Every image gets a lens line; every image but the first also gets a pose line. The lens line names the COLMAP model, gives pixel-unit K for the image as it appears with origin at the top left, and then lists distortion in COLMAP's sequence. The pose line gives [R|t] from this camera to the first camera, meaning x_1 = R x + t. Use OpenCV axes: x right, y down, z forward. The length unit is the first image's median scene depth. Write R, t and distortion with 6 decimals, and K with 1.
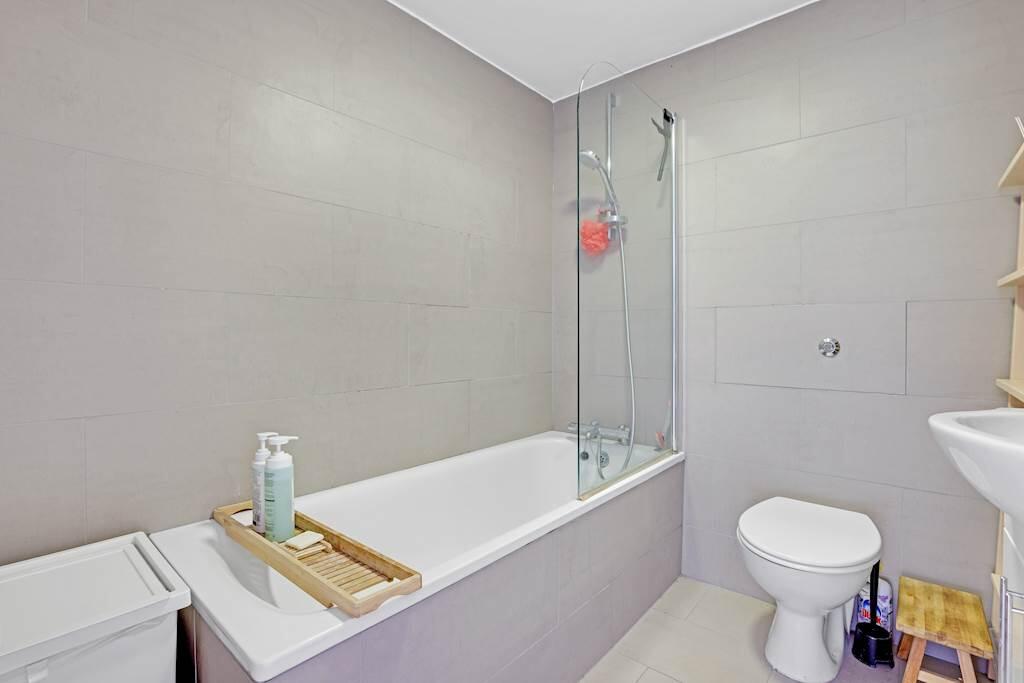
lens RADIAL K [[467.3, 0, 512.0], [0, 467.3, 341.5], [0, 0, 1]] dist [-0.000279, -0.000182]
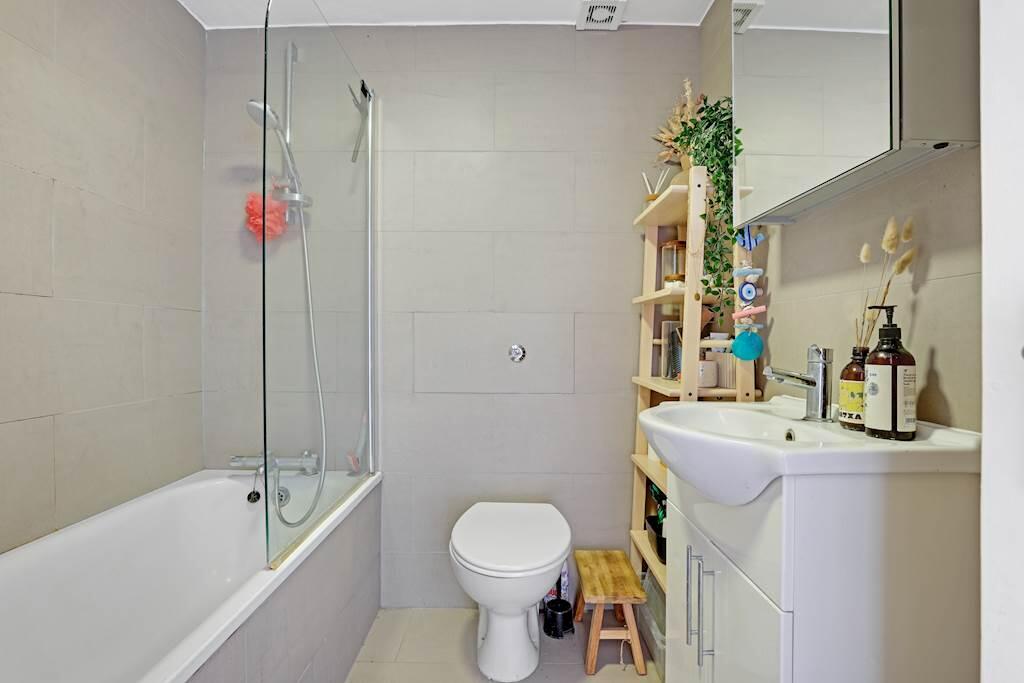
lens RADIAL K [[471.3, 0, 509.4], [0, 471.3, 350.4], [0, 0, 1]] dist [-0.027653, 0.000541]
pose [[0.763559, -0.009442, 0.645669, -0.025790], [0.006978, 0.999955, 0.006370, -0.001202], [-0.645701, -0.000359, 0.763590, 0.162597]]
